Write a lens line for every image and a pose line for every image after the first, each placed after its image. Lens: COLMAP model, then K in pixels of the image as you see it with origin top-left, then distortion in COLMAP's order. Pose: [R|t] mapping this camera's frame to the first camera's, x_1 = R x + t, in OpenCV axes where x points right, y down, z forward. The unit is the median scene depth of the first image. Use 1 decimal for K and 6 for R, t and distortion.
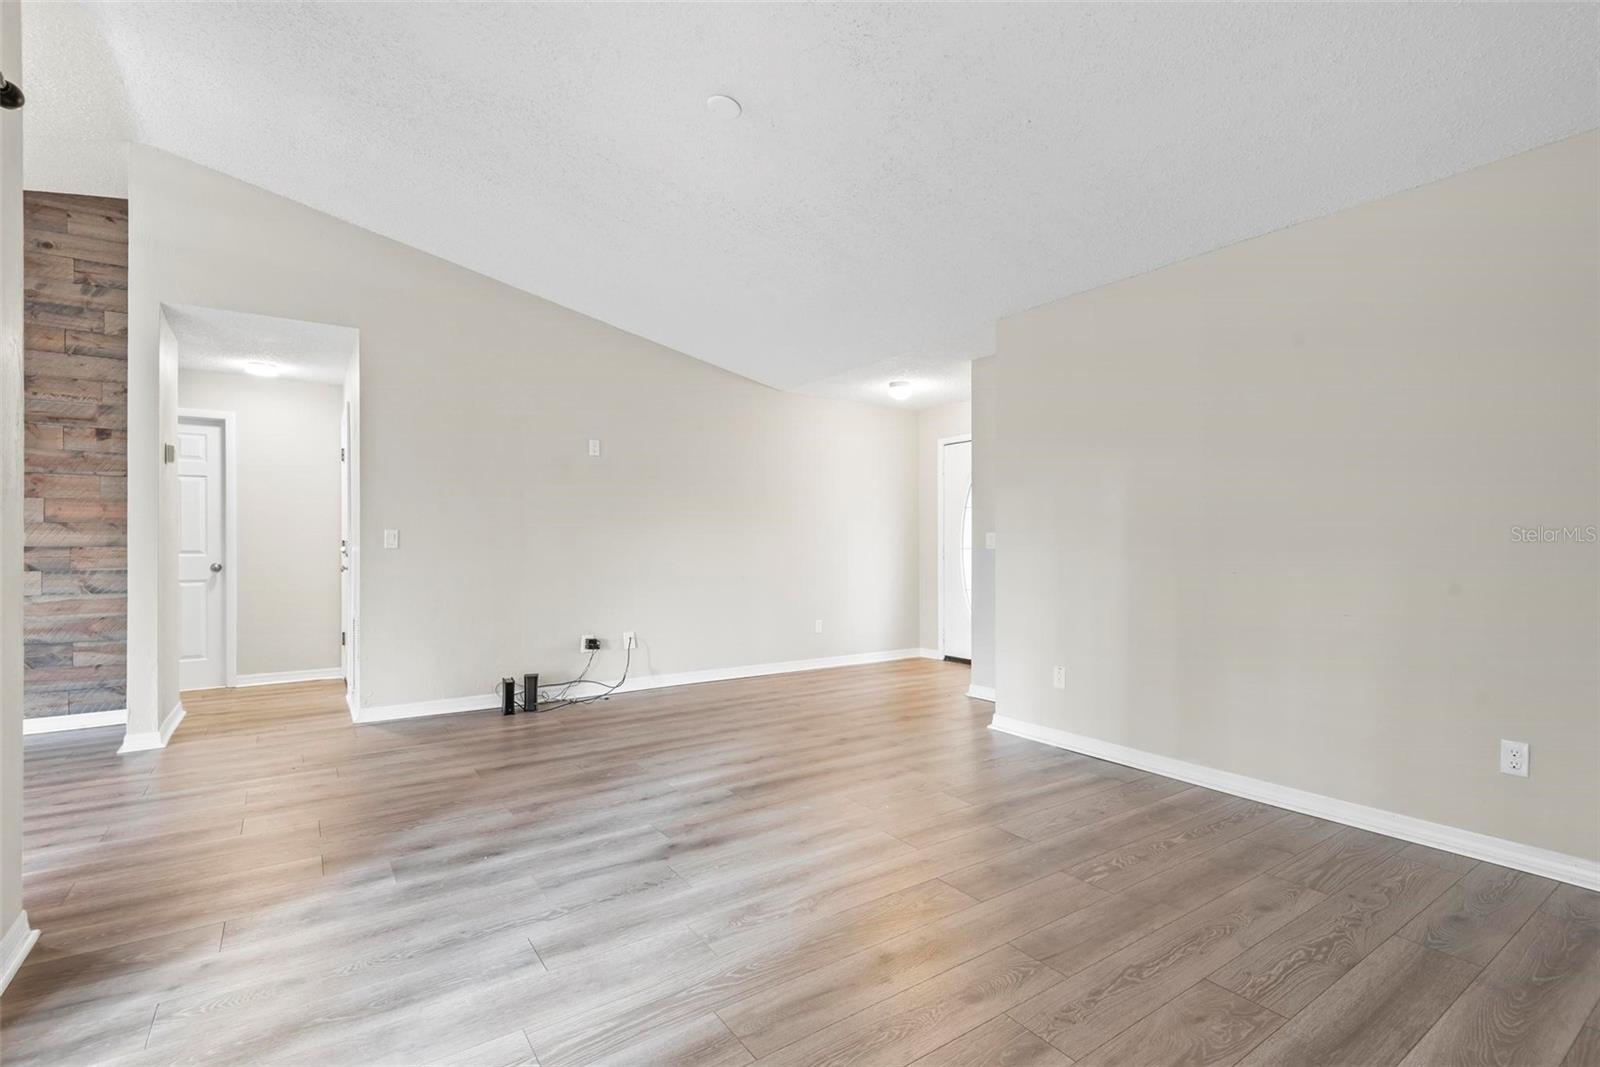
lens RADIAL K [[725.6, 0, 803.7], [0, 725.6, 546.7], [0, 0, 1]] dist [0.026186, -0.016277]
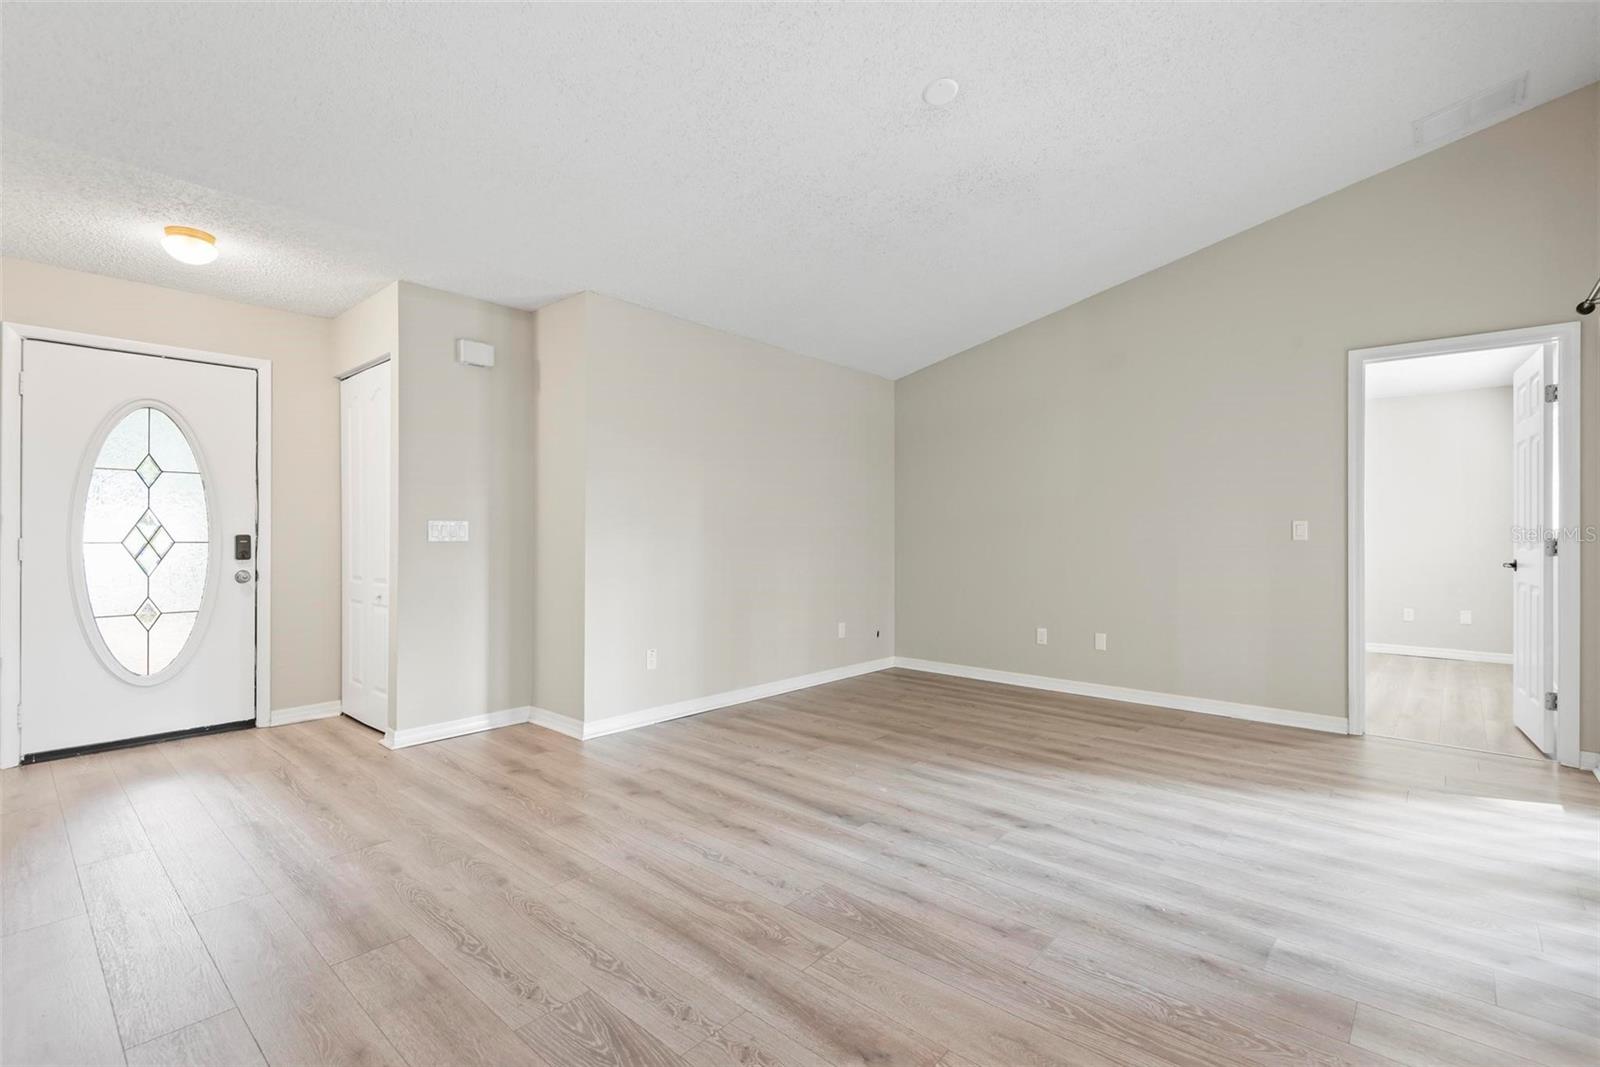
lens RADIAL K [[725.6, 0, 807.7], [0, 725.6, 520.7], [0, 0, 1]] dist [0.026186, -0.016277]
pose [[-0.237541, 0.018887, 0.971194, -1.050150], [0.001327, 0.999816, -0.019119, -0.004869], [-0.971377, -0.003253, -0.237523, 1.443837]]
